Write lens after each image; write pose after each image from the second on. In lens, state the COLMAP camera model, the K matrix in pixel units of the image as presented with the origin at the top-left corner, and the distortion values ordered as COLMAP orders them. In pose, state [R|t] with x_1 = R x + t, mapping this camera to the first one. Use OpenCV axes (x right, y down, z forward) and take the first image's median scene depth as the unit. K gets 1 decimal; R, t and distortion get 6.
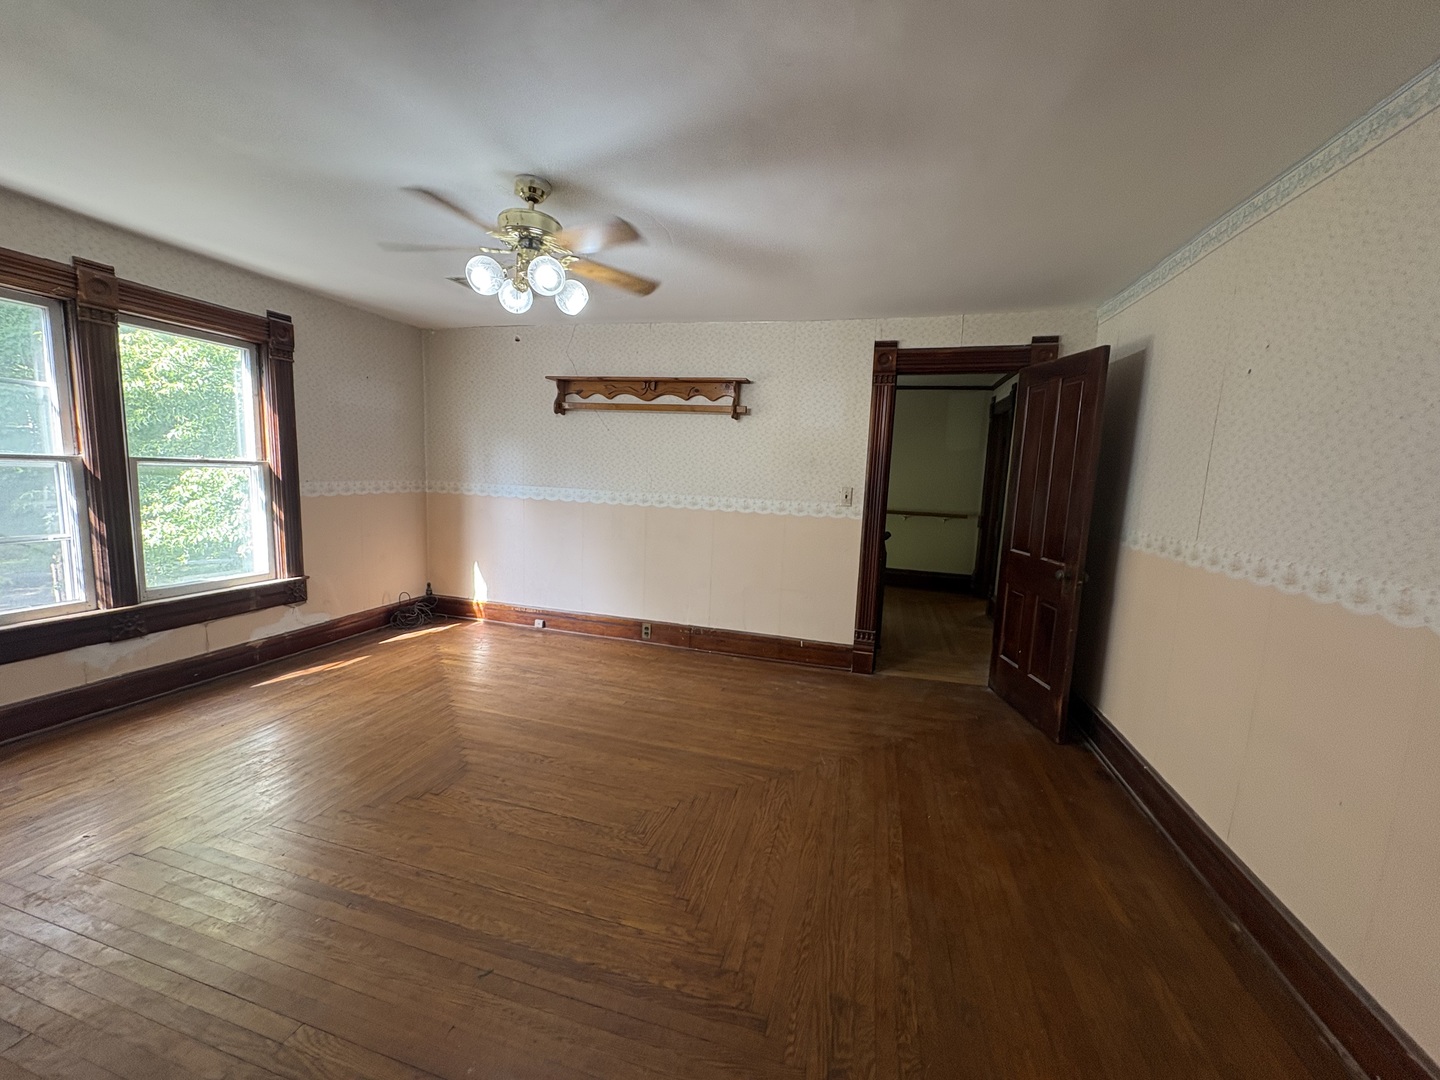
lens RADIAL K [[569.7, 0, 719.4], [0, 569.7, 536.6], [0, 0, 1]] dist [0.002078, -0.000604]
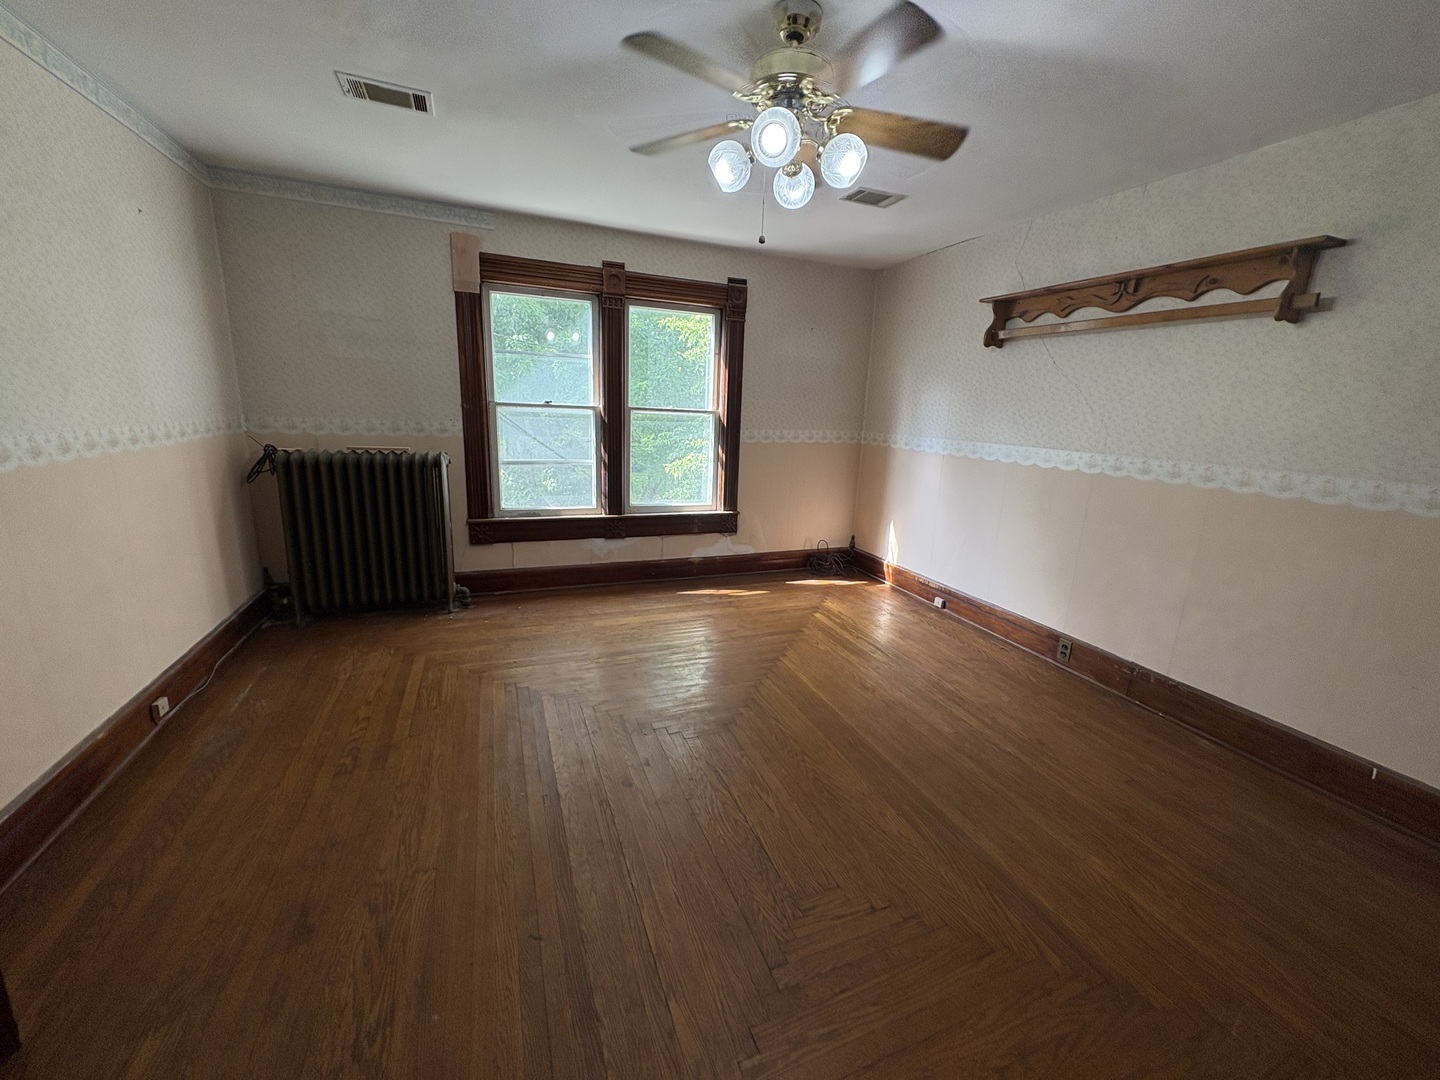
lens RADIAL K [[569.7, 0, 719.4], [0, 569.7, 538.3], [0, 0, 1]] dist [0.002078, -0.000604]
pose [[0.604472, 0.162109, -0.779958, 0.164734], [-0.104603, 0.986751, 0.124022, -0.016663], [0.789729, 0.006618, 0.613420, 0.262652]]
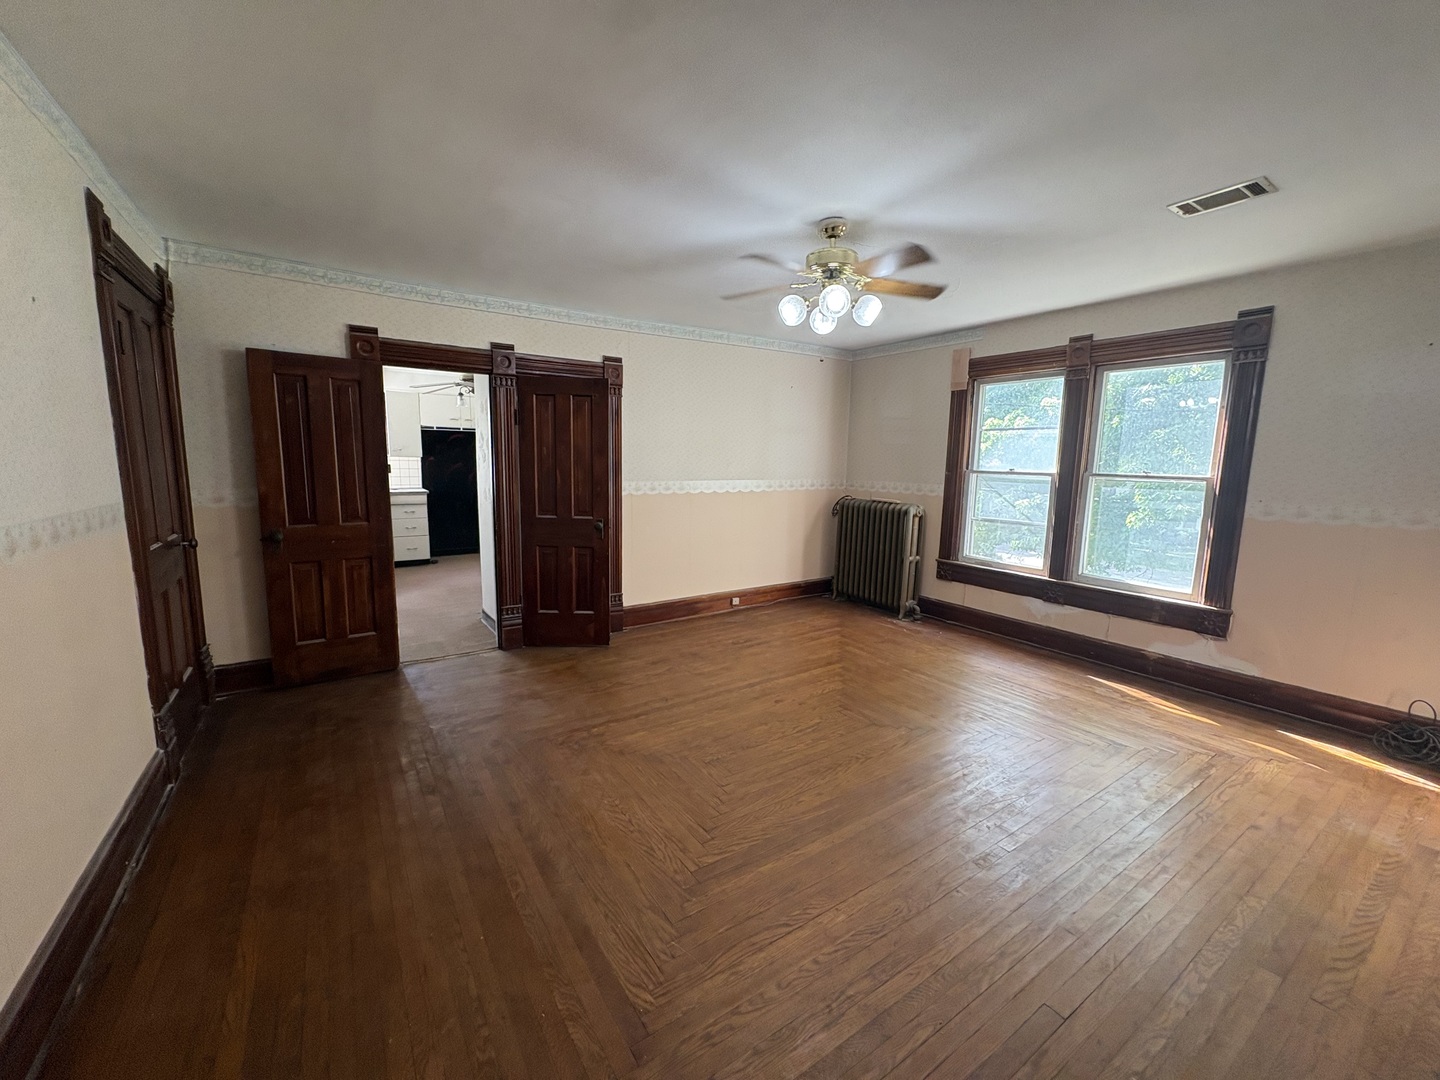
lens RADIAL K [[569.7, 0, 722.2], [0, 569.7, 535.6], [0, 0, 1]] dist [0.002078, -0.000604]
pose [[-0.648940, 0.048349, -0.759302, 0.416738], [-0.129670, 0.976350, 0.172992, -0.090416], [0.749709, 0.210721, -0.627323, 0.947984]]
